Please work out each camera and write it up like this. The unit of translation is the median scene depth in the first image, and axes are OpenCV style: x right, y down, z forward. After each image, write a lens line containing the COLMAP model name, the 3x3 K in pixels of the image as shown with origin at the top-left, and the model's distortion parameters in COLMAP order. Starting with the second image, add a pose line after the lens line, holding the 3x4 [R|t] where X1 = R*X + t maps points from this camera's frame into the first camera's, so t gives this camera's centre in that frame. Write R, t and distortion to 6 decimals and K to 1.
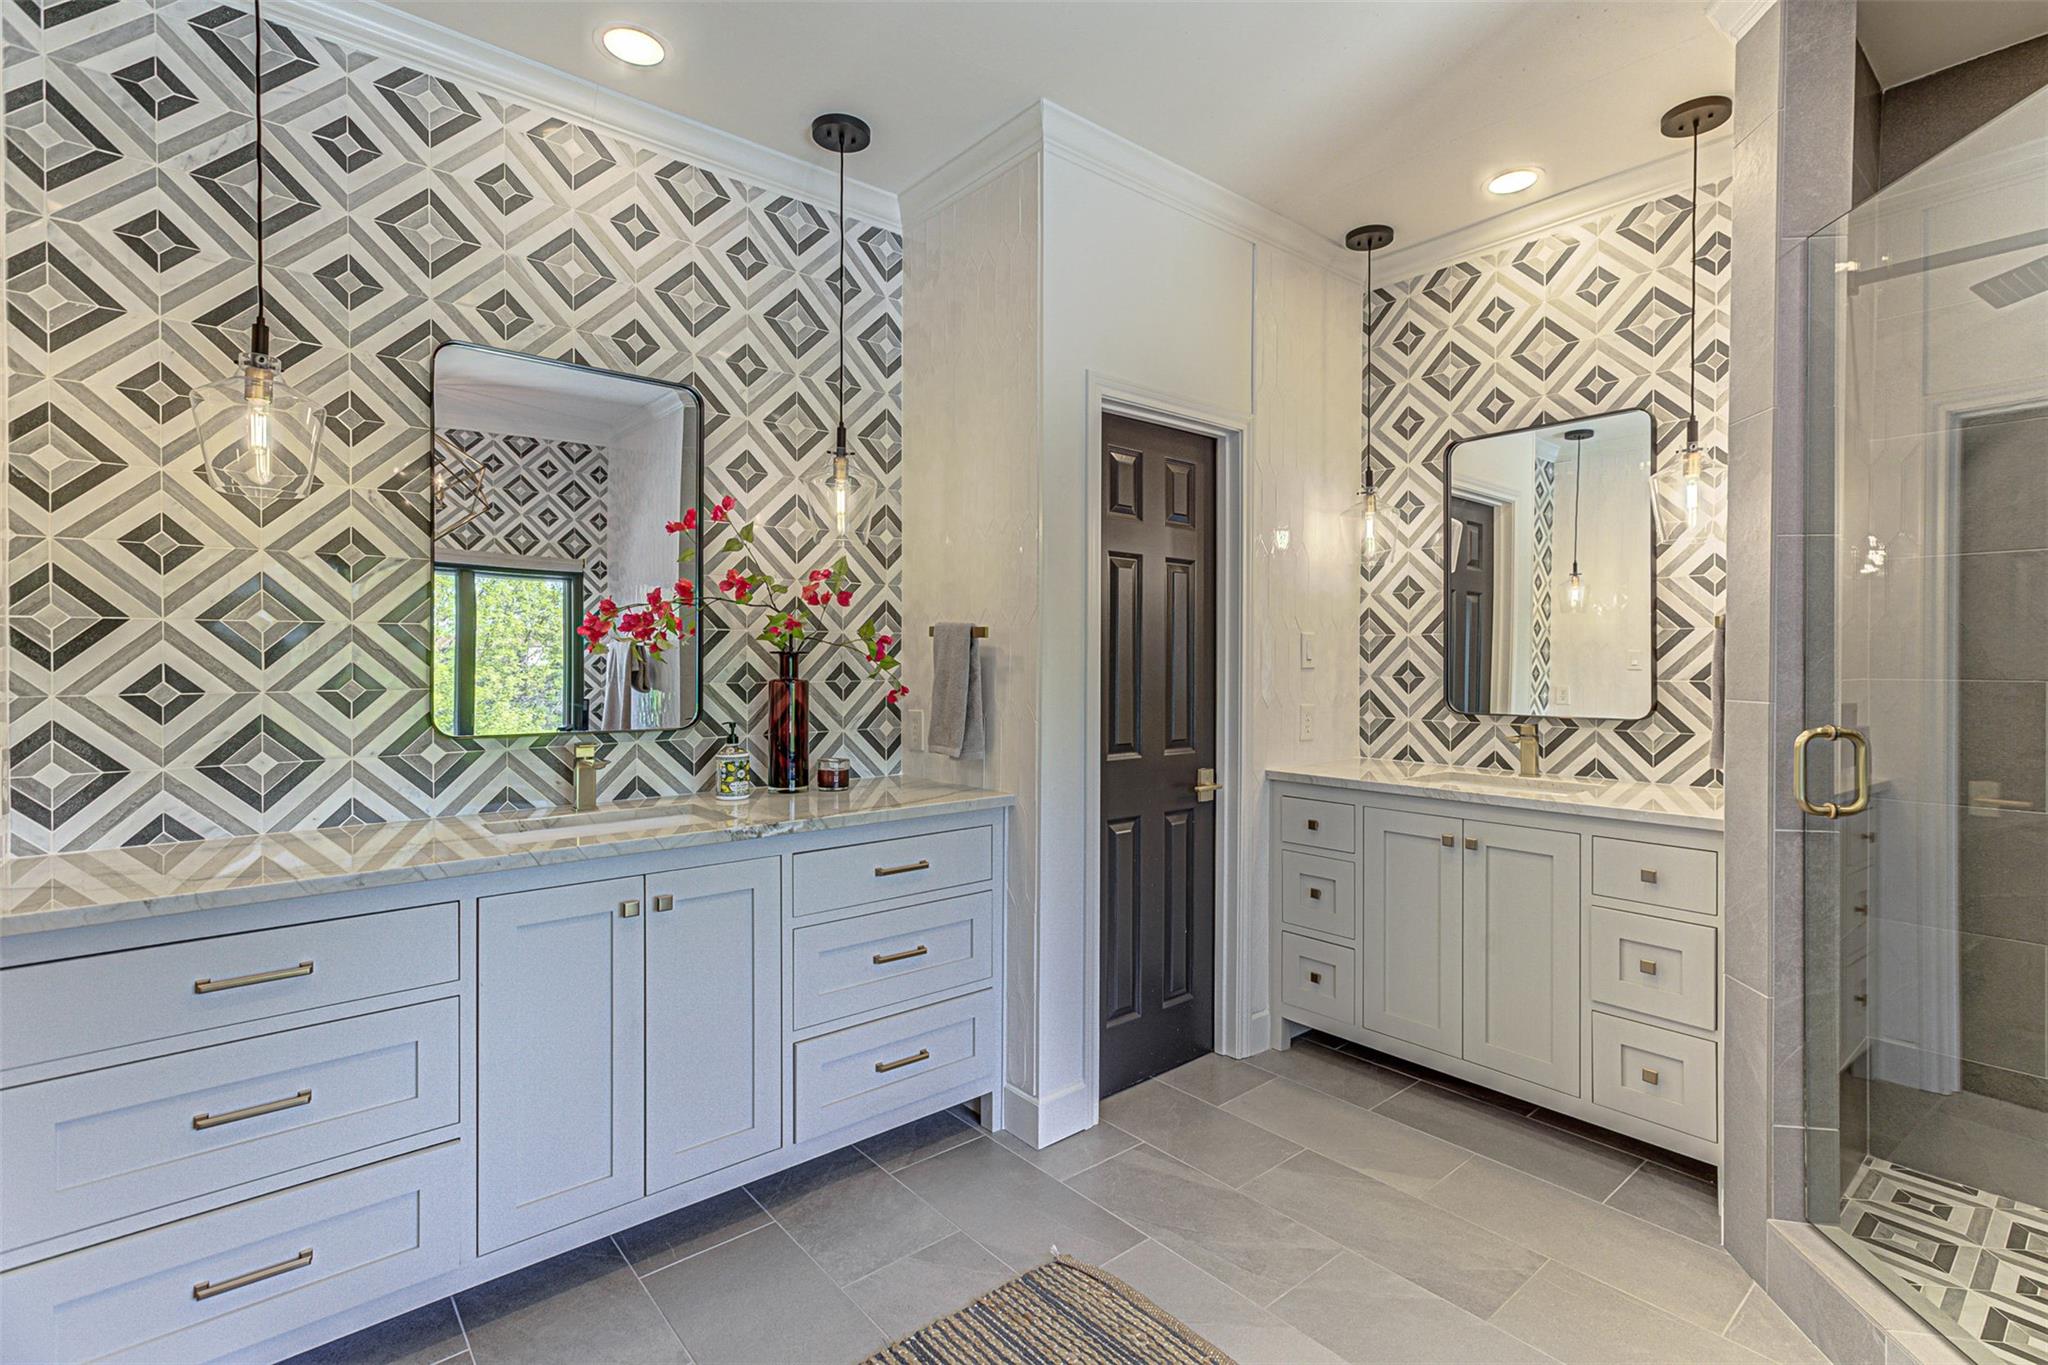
lens RADIAL K [[925.1, 0, 1024.7], [0, 925.1, 669.3], [0, 0, 1]] dist [-0.006390, 0.000659]
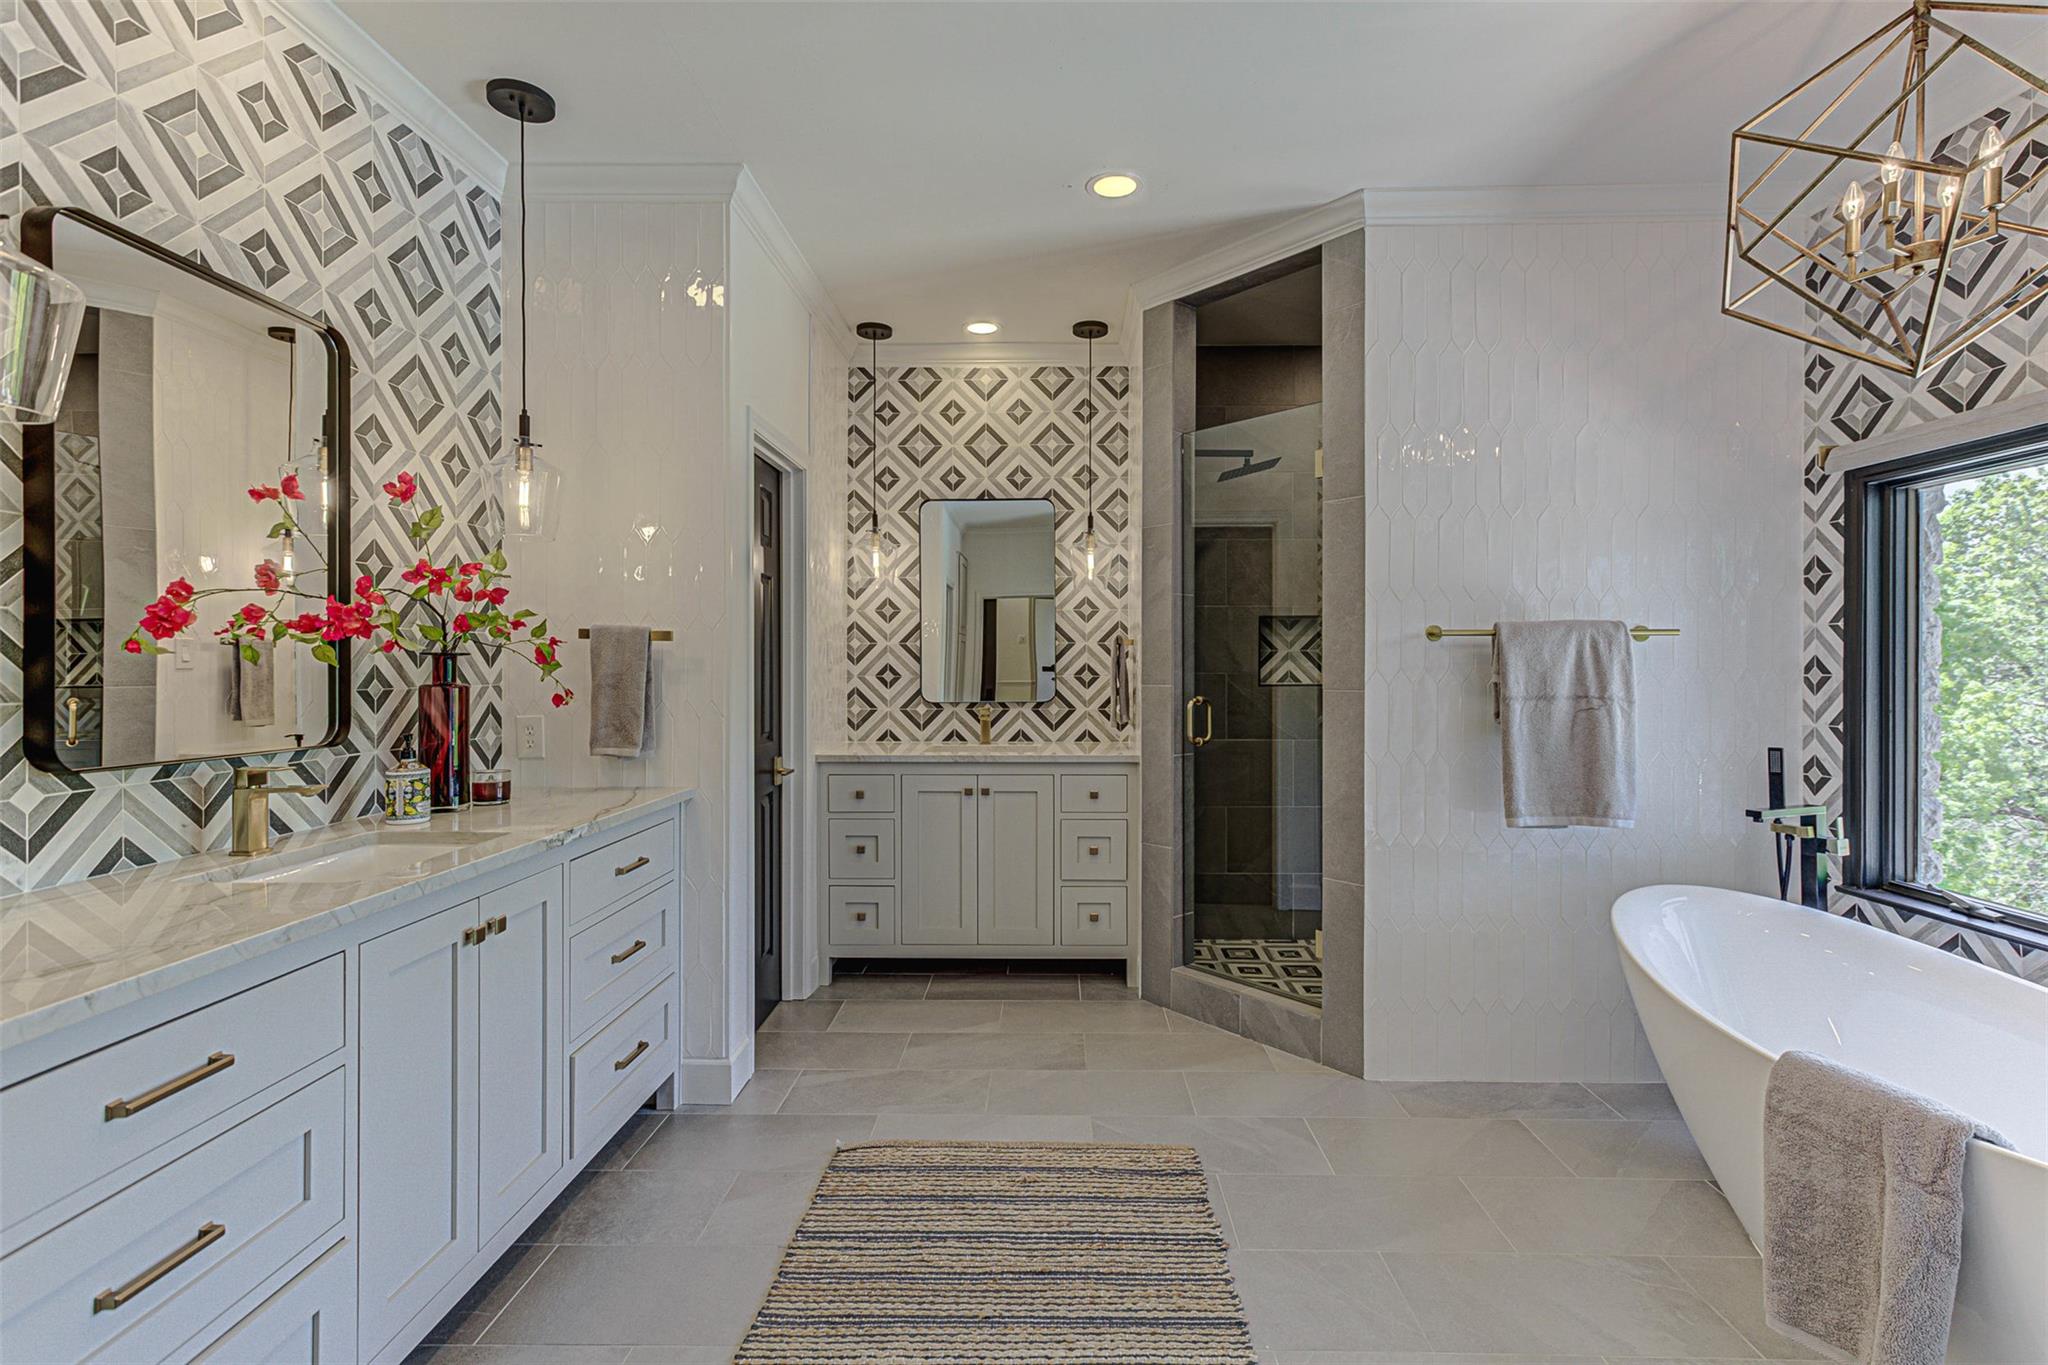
lens RADIAL K [[925.1, 0, 1030.8], [0, 925.1, 675.3], [0, 0, 1]] dist [-0.006390, 0.000659]
pose [[0.666063, -0.010089, 0.745828, -0.504207], [0.010131, 0.999939, 0.004478, 0.003906], [-0.745827, 0.004574, 0.666124, -0.007279]]
